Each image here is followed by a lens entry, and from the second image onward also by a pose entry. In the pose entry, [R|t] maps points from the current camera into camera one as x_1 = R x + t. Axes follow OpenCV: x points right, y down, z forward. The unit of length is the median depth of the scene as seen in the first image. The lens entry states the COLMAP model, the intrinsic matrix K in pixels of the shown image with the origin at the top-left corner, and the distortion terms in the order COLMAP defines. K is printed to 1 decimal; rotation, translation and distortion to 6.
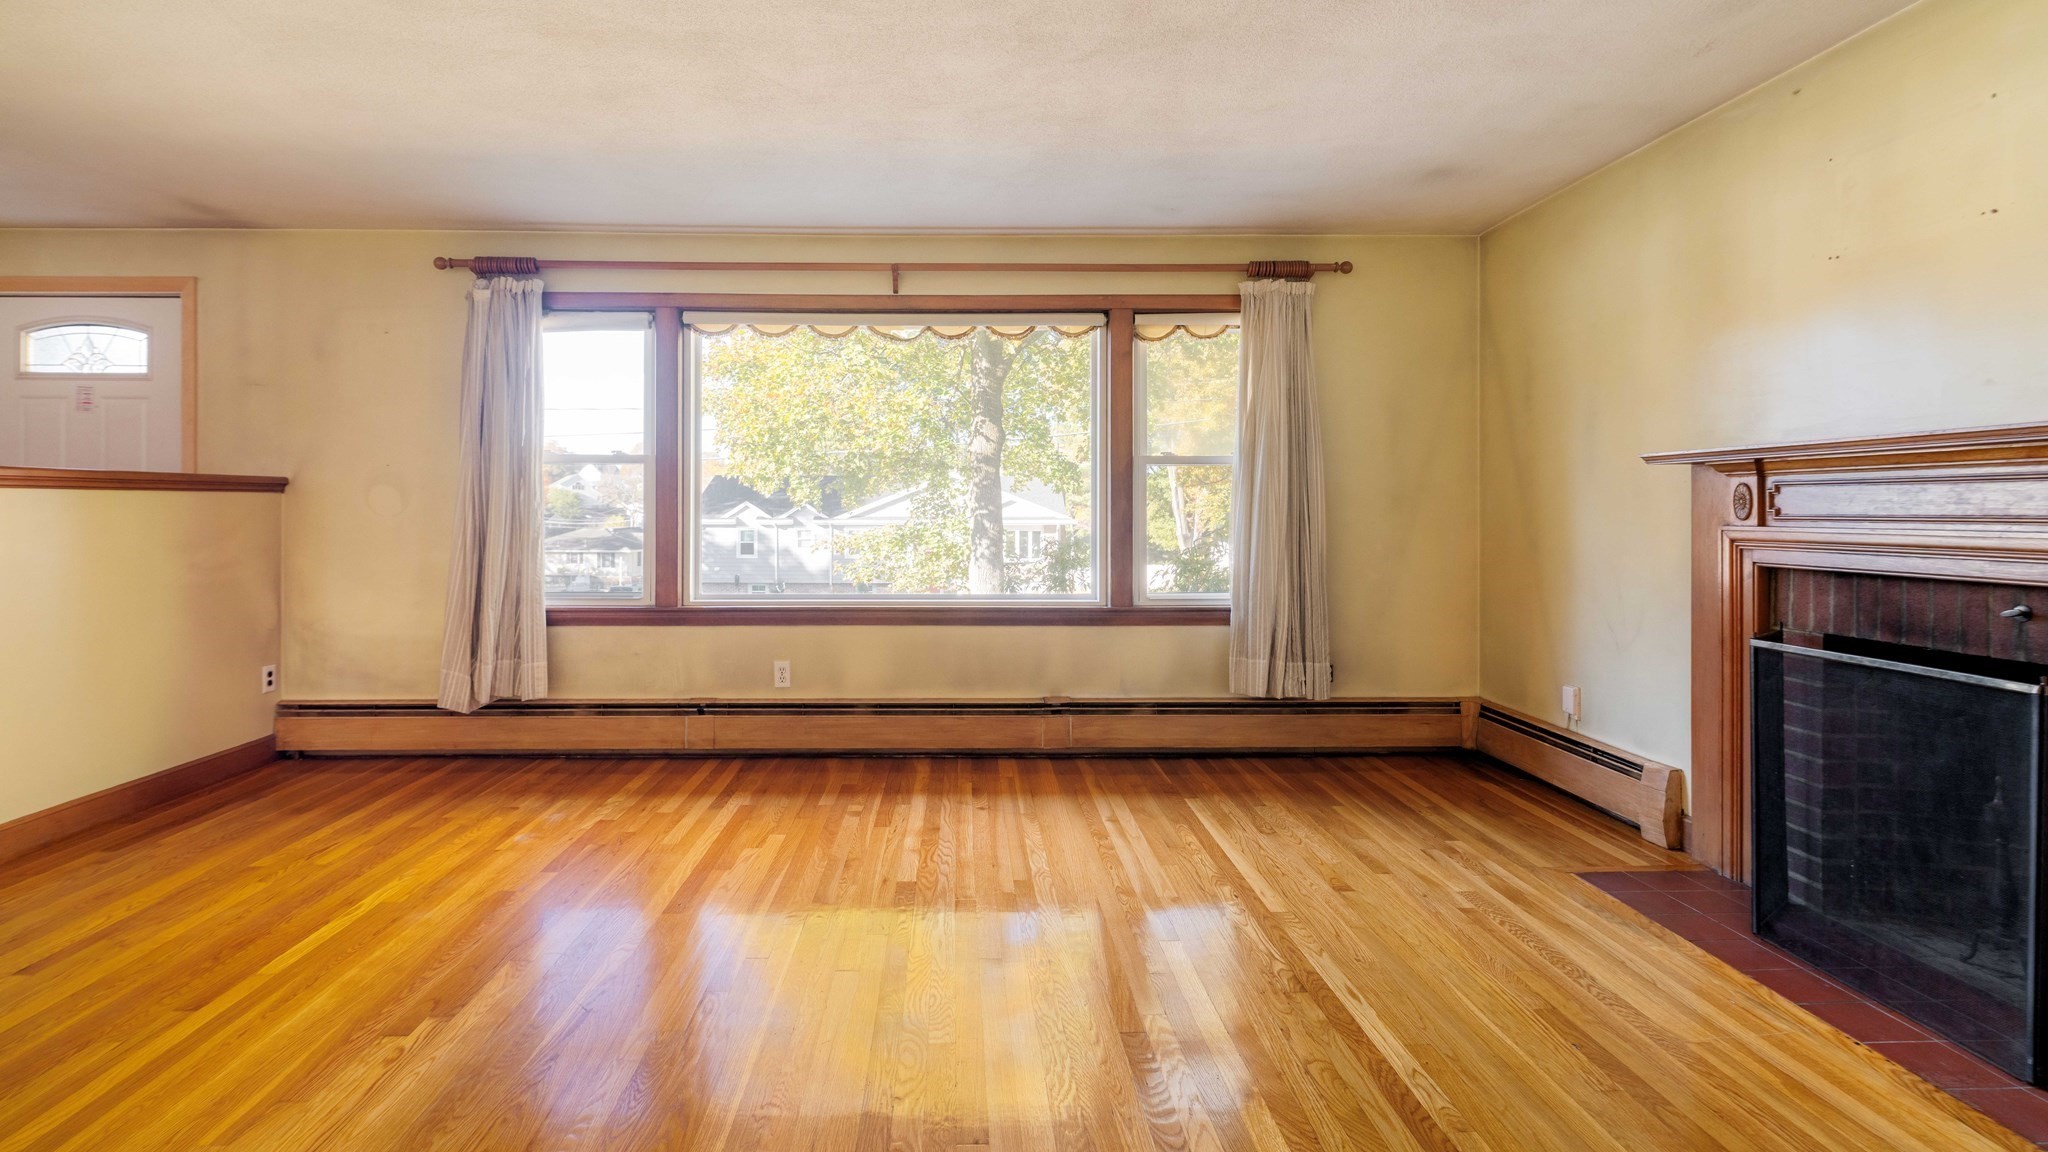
lens RADIAL K [[973.8, 0, 966.4], [0, 973.8, 507.9], [0, 0, 1]] dist [-0.006632, 0.000882]
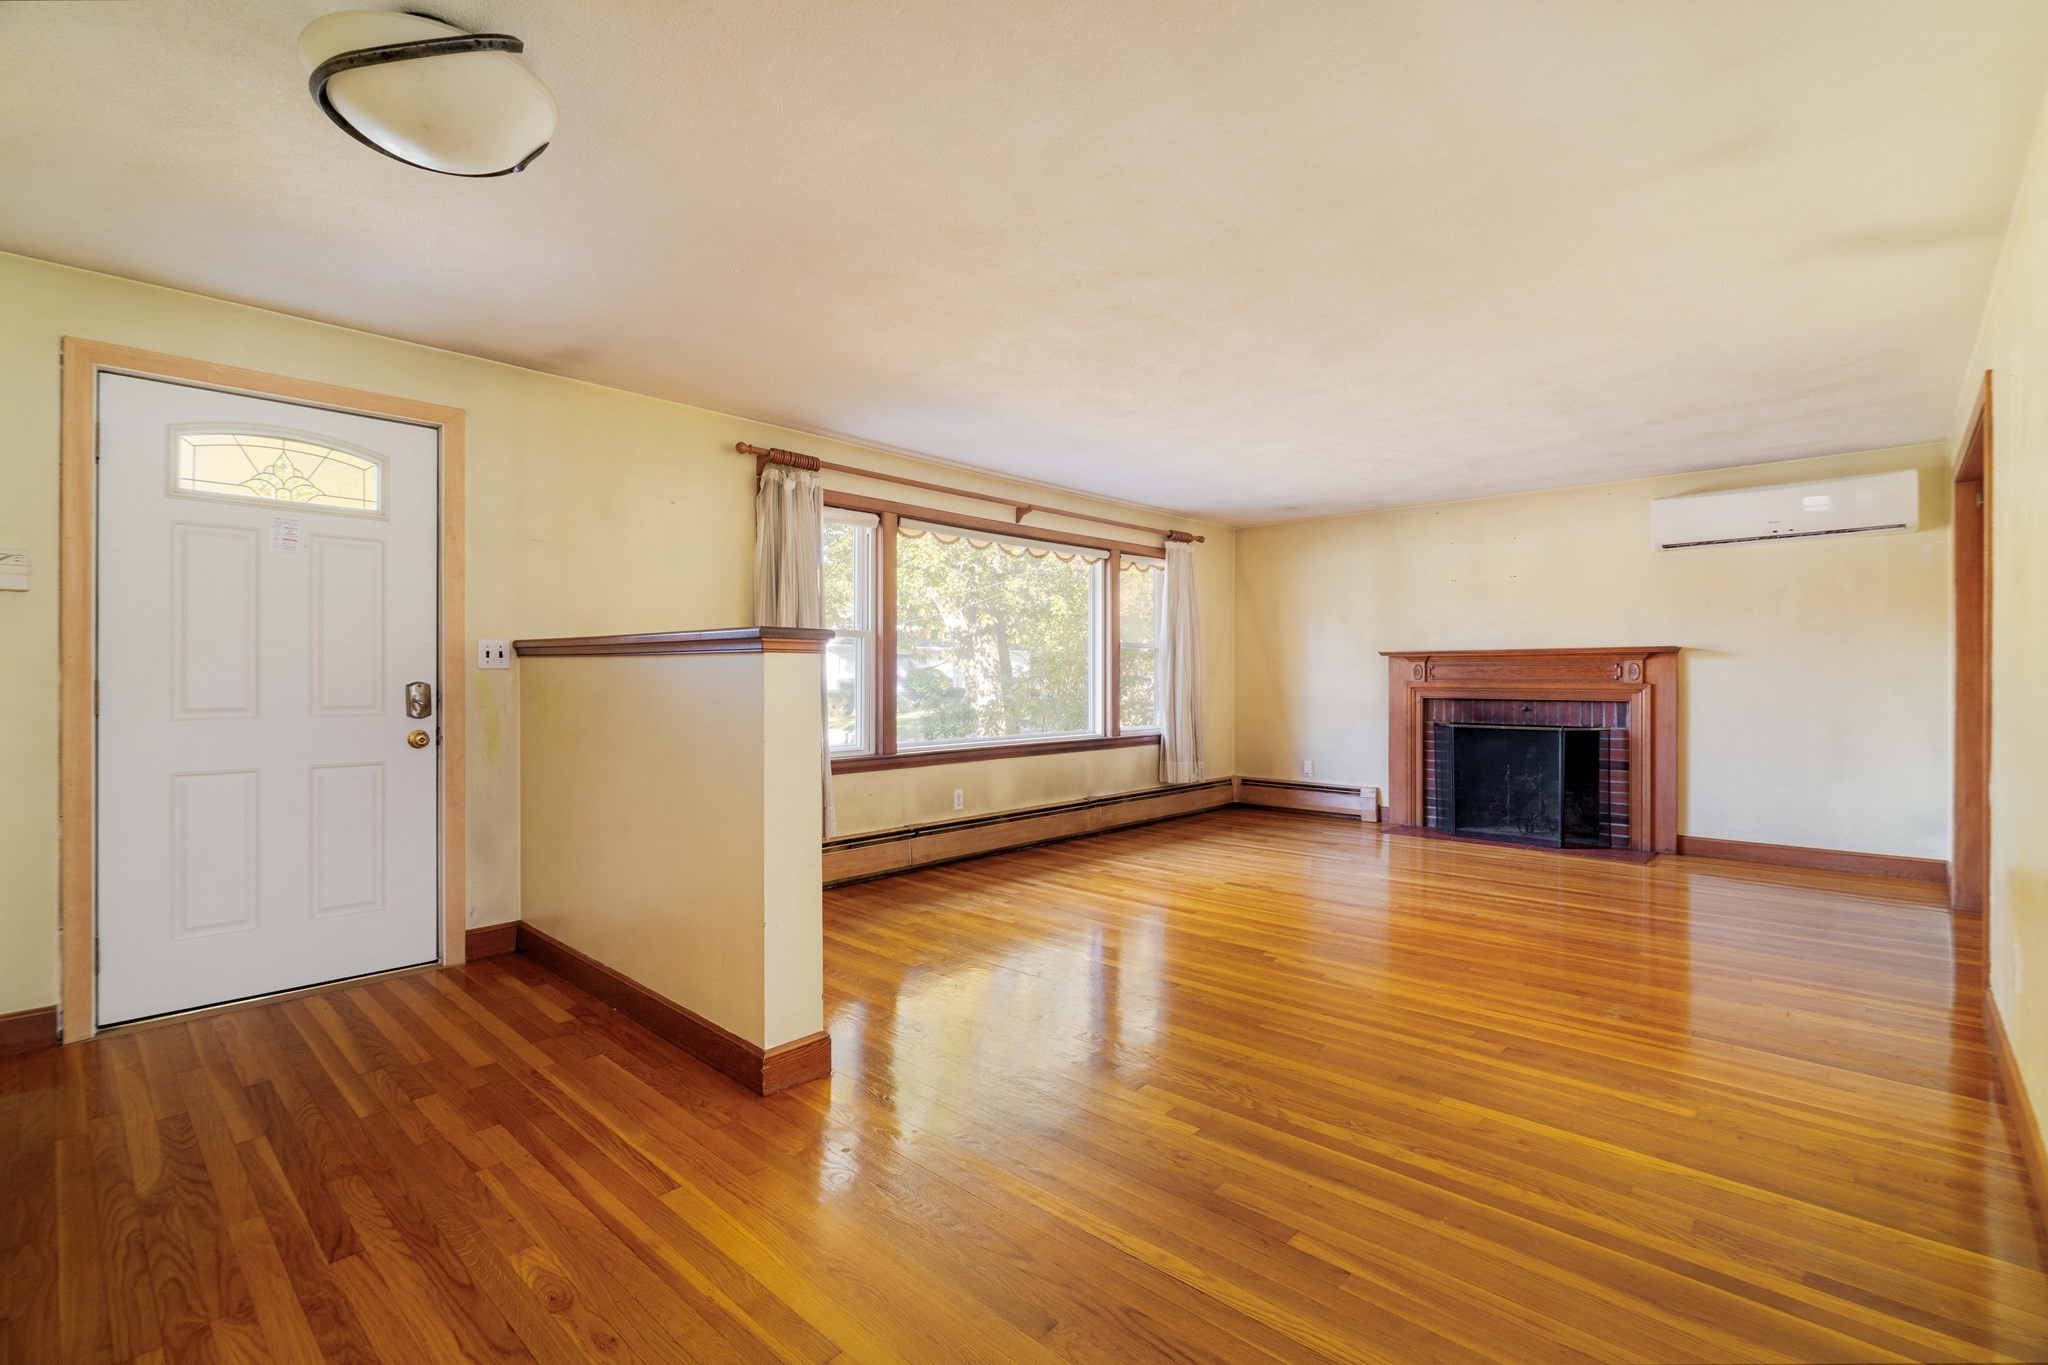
lens RADIAL K [[931.3, 0, 1029.1], [0, 931.3, 678.5], [0, 0, 1]] dist [-0.008315, 0.002432]
pose [[0.686579, -0.003246, 0.727048, -1.250802], [-0.000732, 0.999986, 0.005156, -0.001657], [-0.727055, -0.004073, 0.686567, 0.068110]]
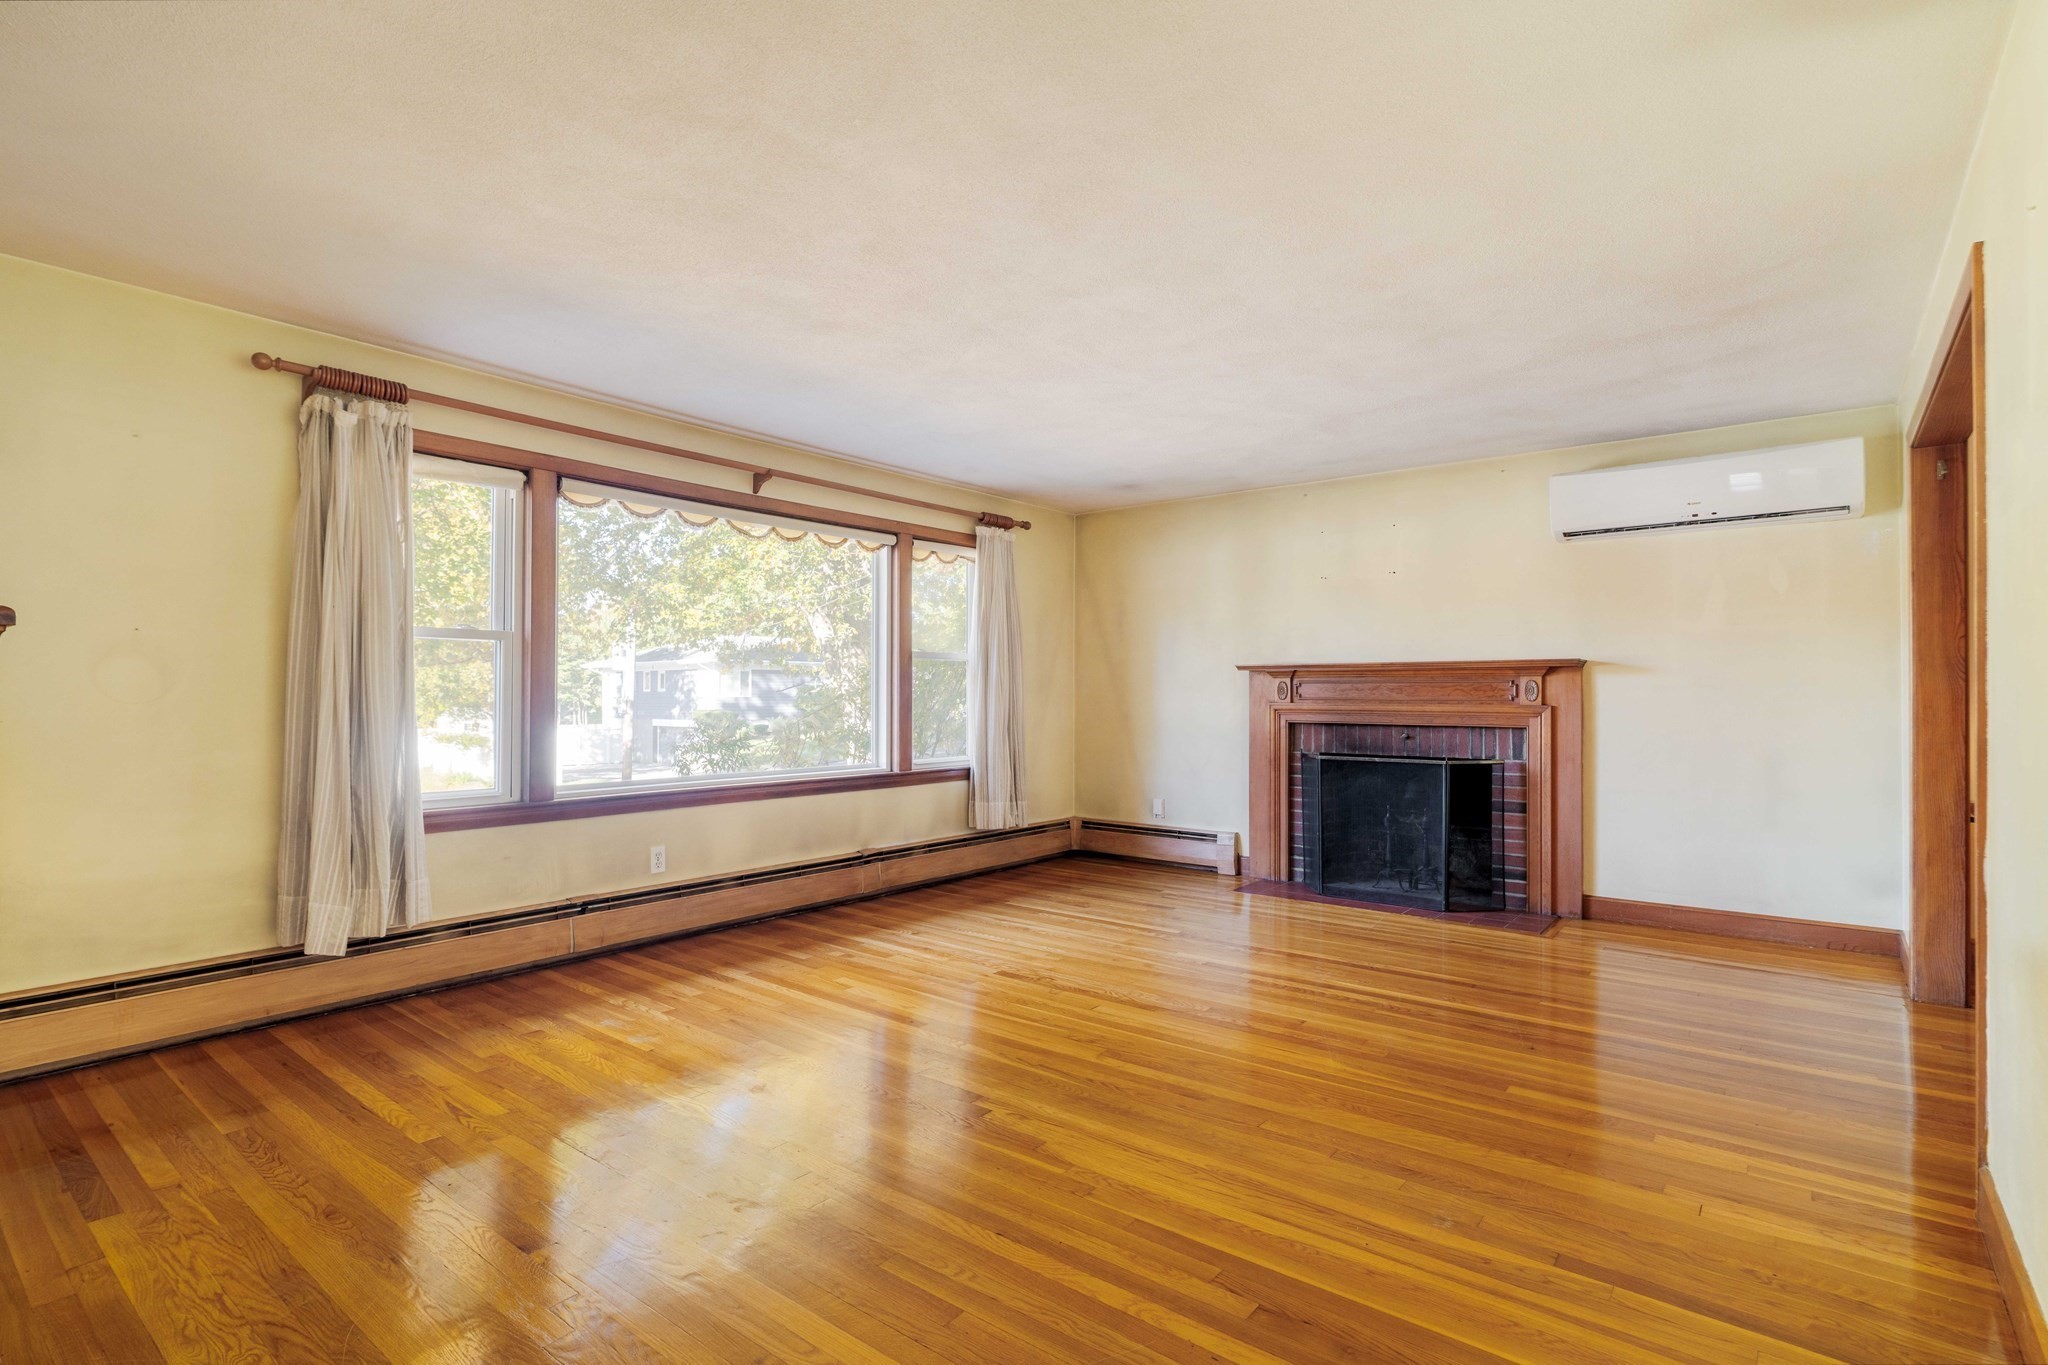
lens RADIAL K [[1000.4, 0, 1025.7], [0, 1000.4, 685.1], [0, 0, 1]] dist [-0.007650, 0.002809]
pose [[0.630367, 0.007408, 0.776262, -0.888588], [-0.003590, 0.999972, -0.006627, -0.001797], [-0.776289, 0.001391, 0.630375, 0.080650]]
